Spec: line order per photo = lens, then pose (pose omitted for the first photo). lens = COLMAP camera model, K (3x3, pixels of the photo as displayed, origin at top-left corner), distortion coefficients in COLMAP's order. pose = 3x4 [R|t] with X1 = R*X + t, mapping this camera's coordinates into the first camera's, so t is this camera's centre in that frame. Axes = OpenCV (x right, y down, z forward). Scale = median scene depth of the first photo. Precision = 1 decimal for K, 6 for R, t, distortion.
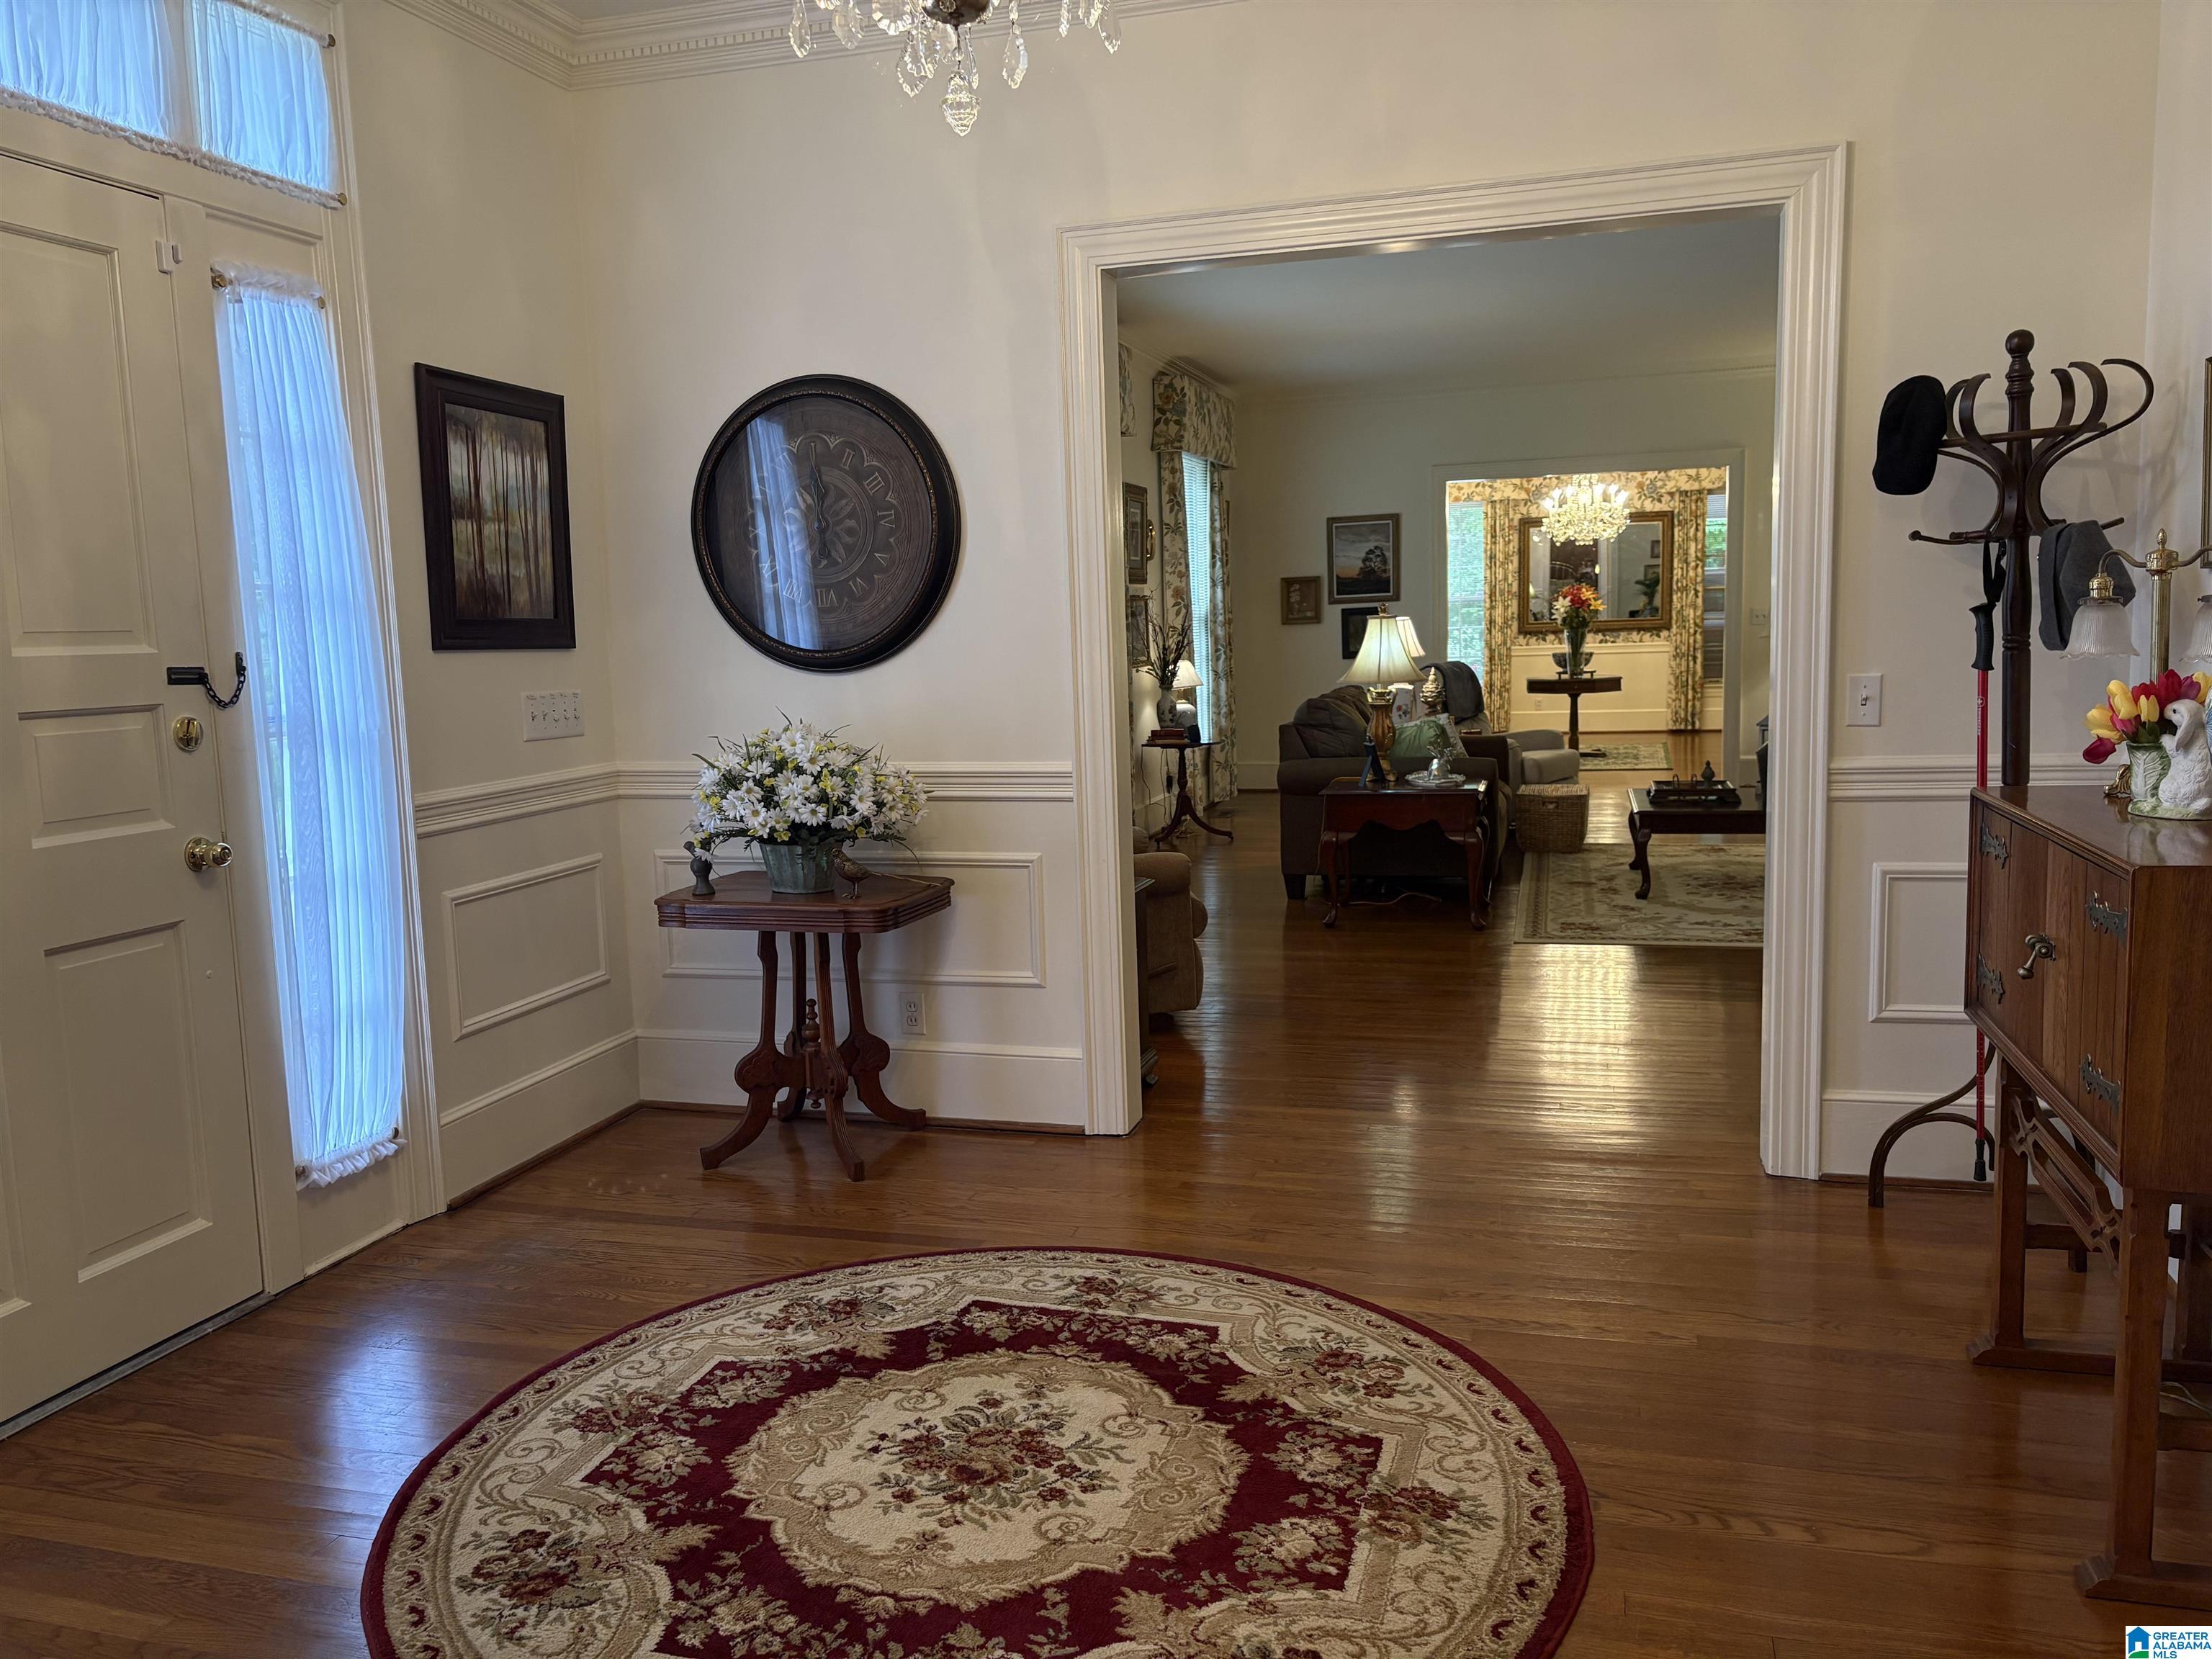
lens RADIAL K [[1669.8, 0, 1120.0], [0, 1669.8, 833.3], [0, 0, 1]] dist [0.013683, 0.004301]
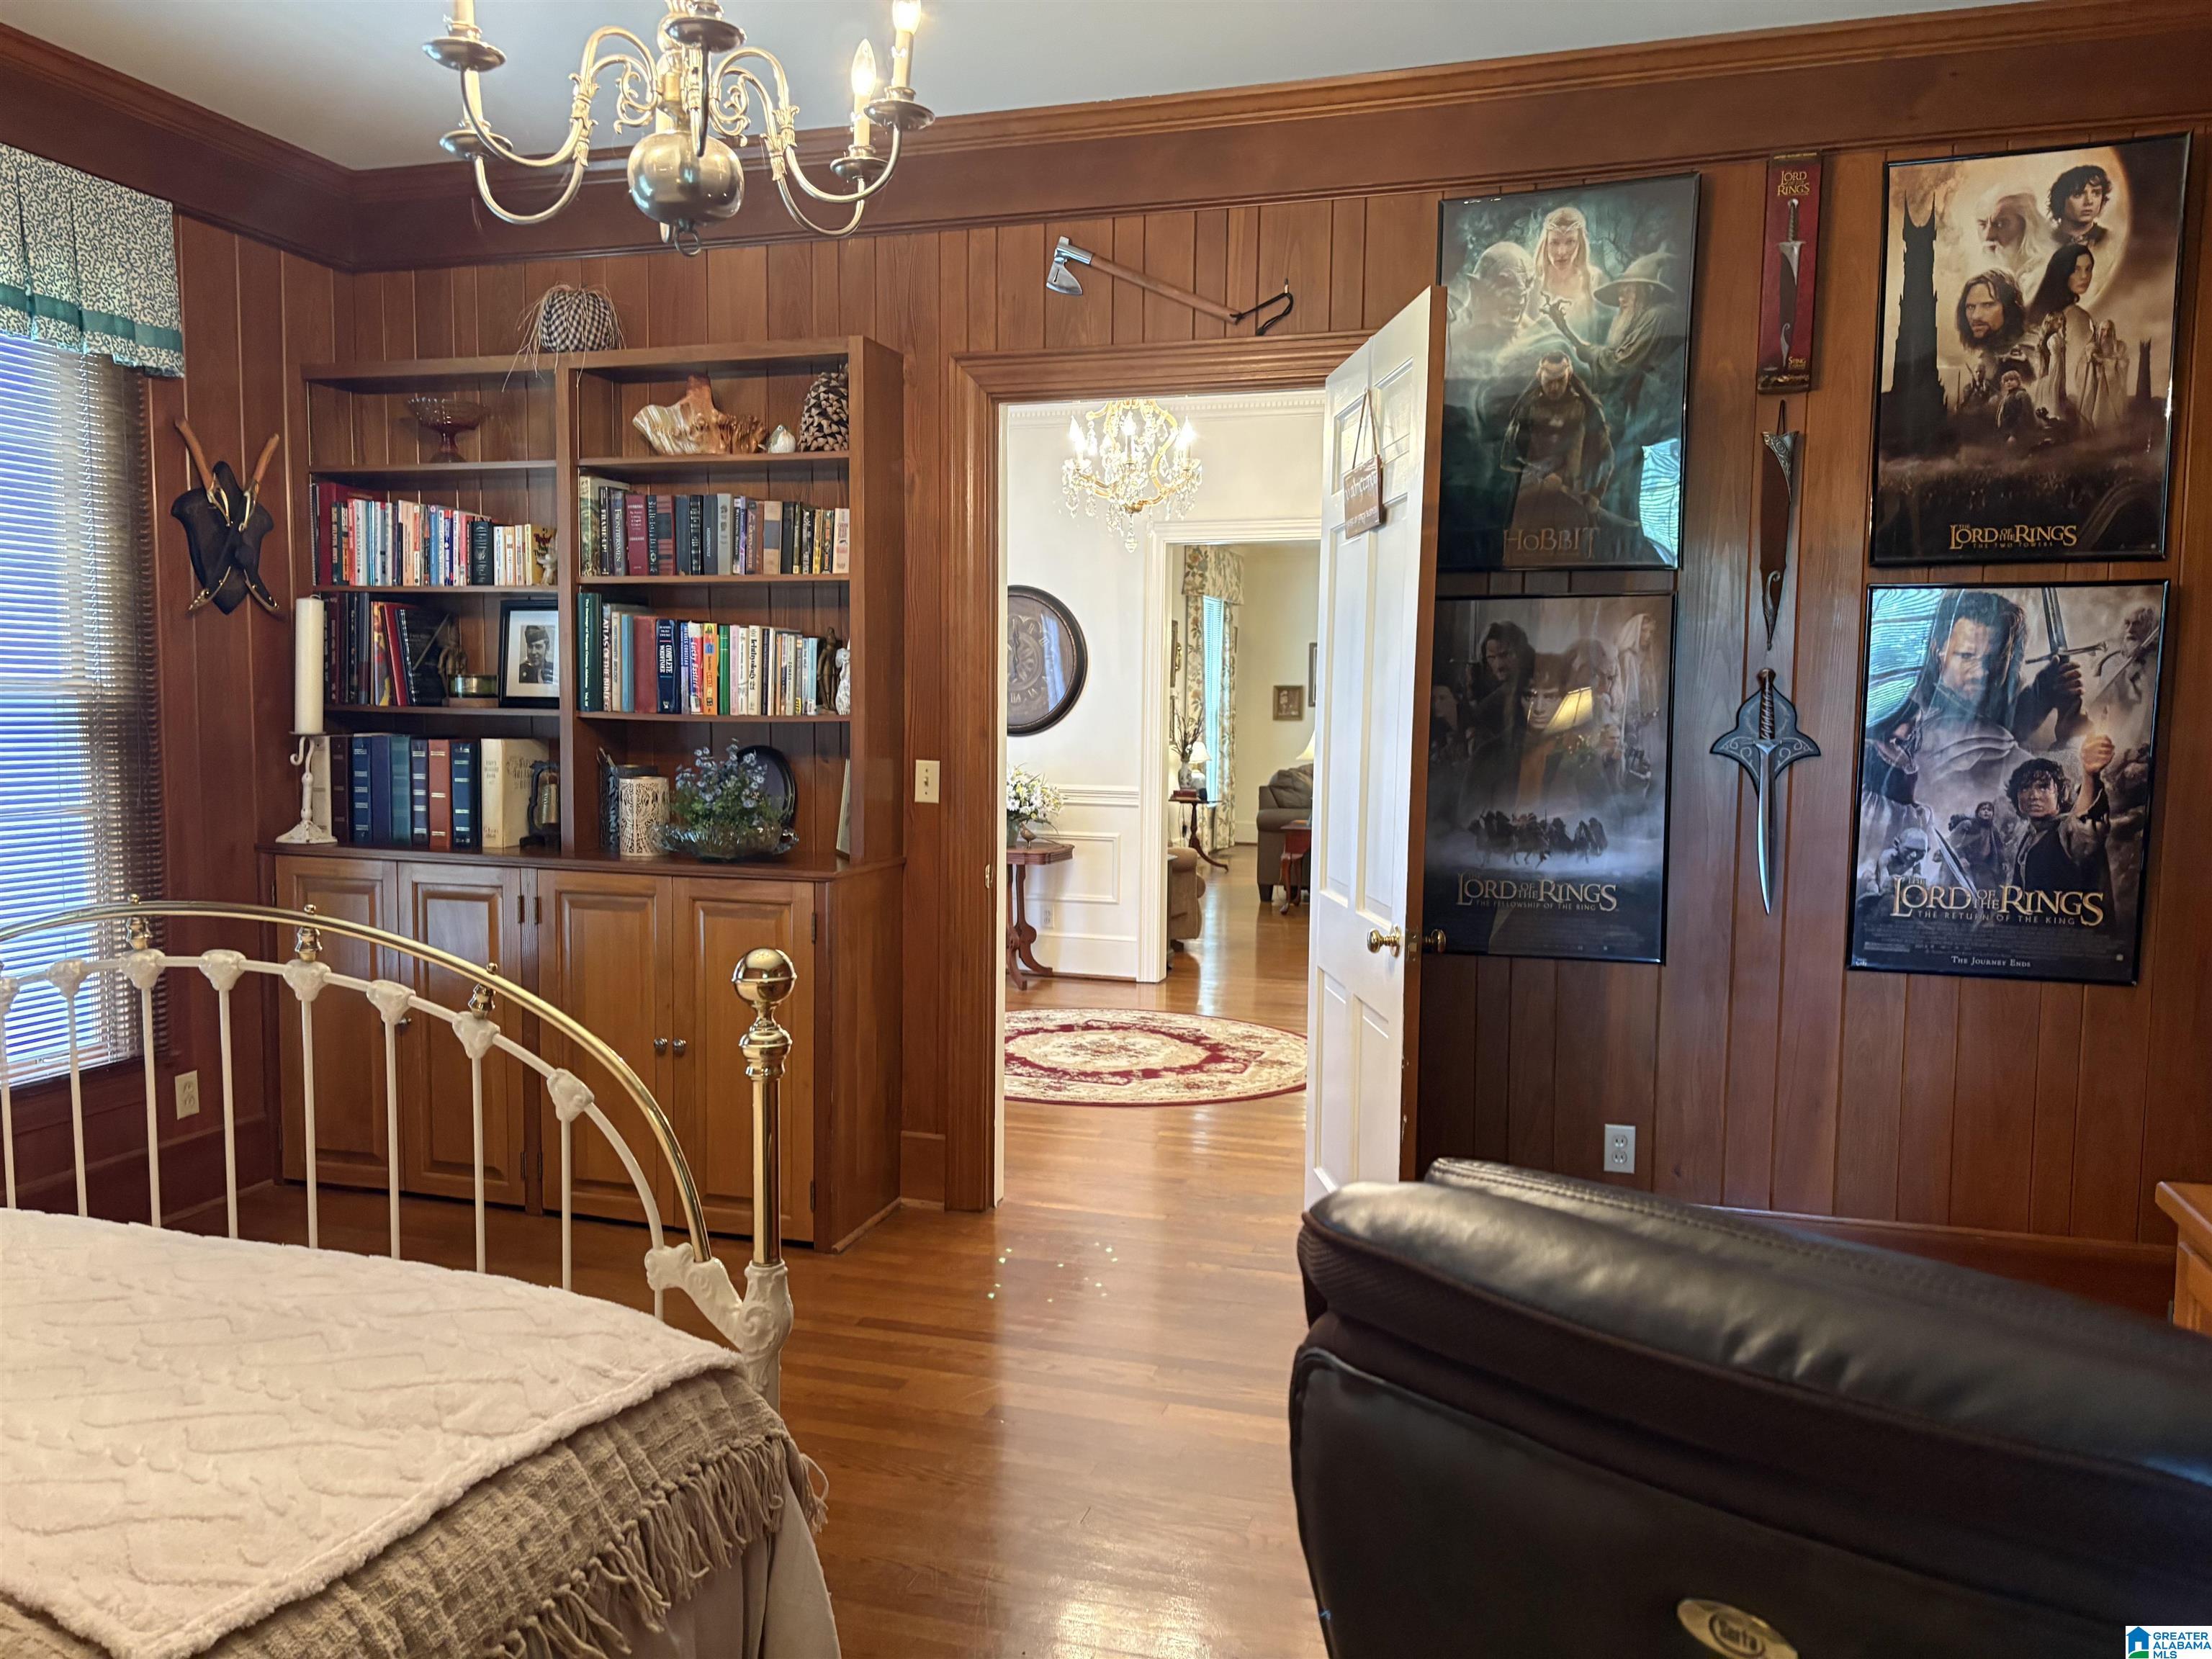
lens RADIAL K [[1669.8, 0, 1100.0], [0, 1669.8, 832.3], [0, 0, 1]] dist [0.013683, 0.004301]
pose [[0.998840, 0.044314, -0.018855, -0.050297], [-0.045226, 0.997672, -0.051050, 0.160756], [0.016549, 0.051844, 0.998518, -1.360647]]
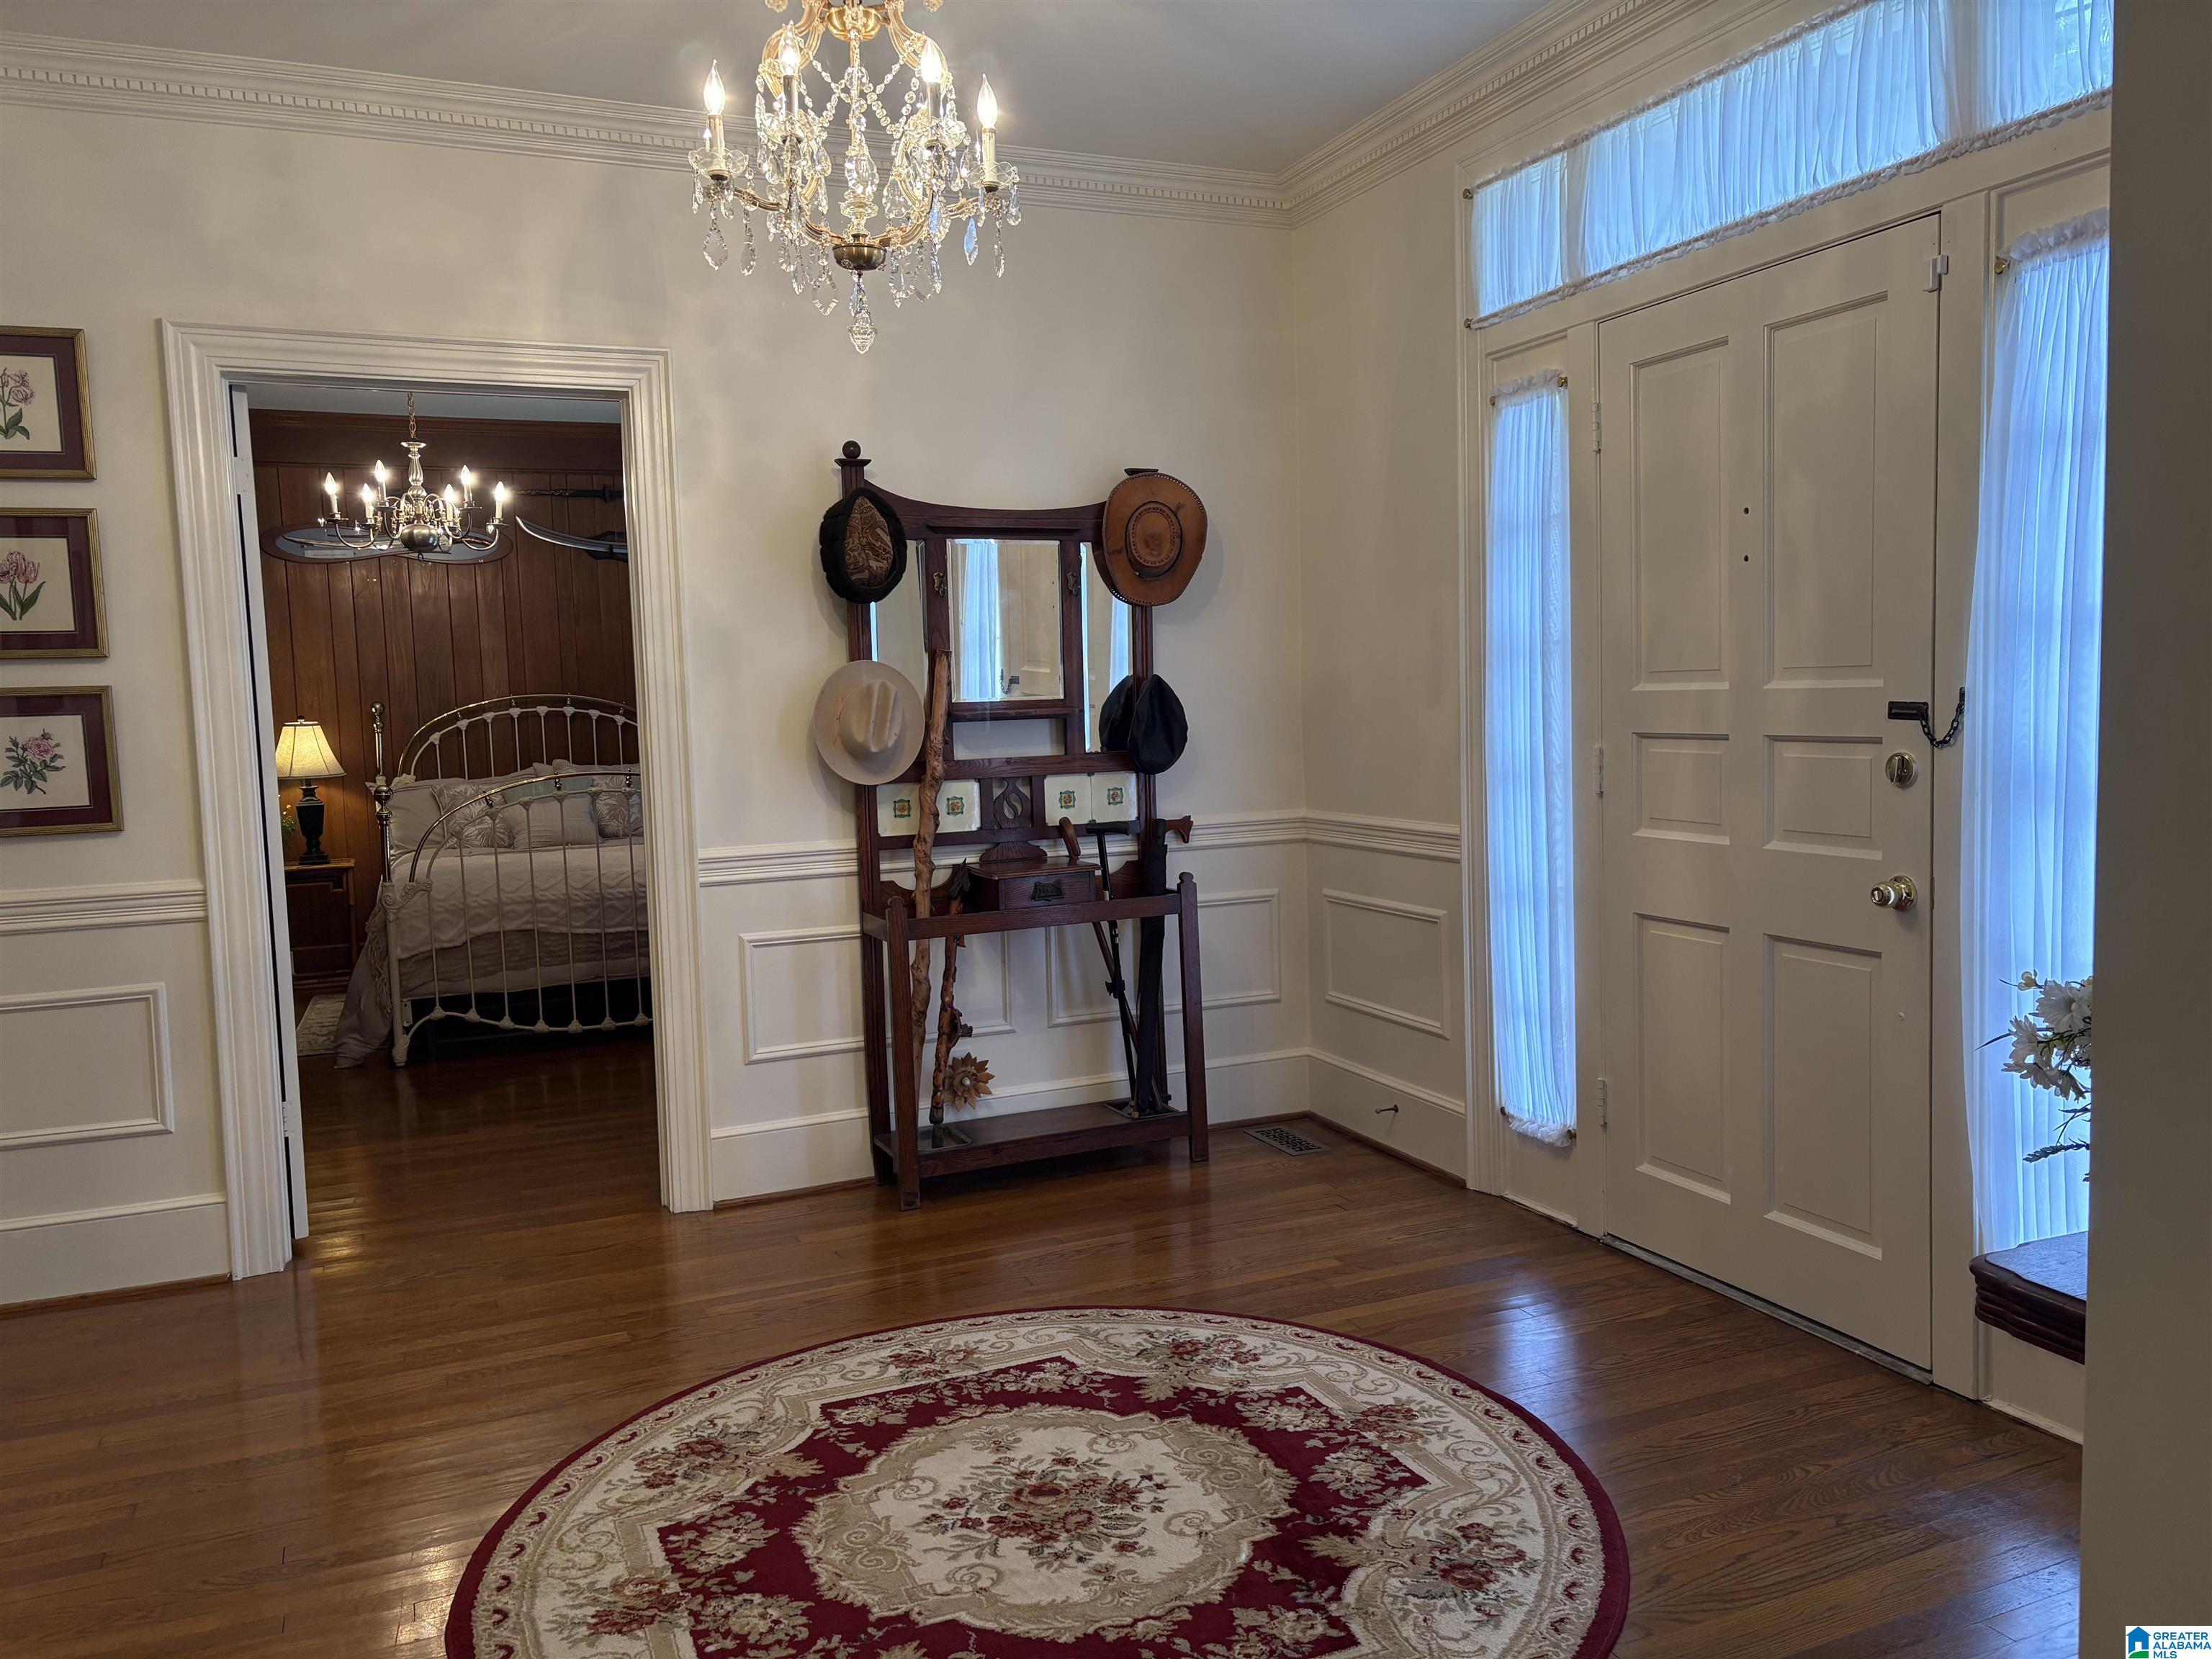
lens RADIAL K [[1669.8, 0, 1108.0], [0, 1669.8, 834.8], [0, 0, 1]] dist [0.013683, 0.004301]
pose [[-0.770290, 0.105165, -0.628962, 0.455568], [-0.030024, 0.979233, 0.200501, -0.221469], [0.636987, 0.173328, -0.751136, 1.569755]]
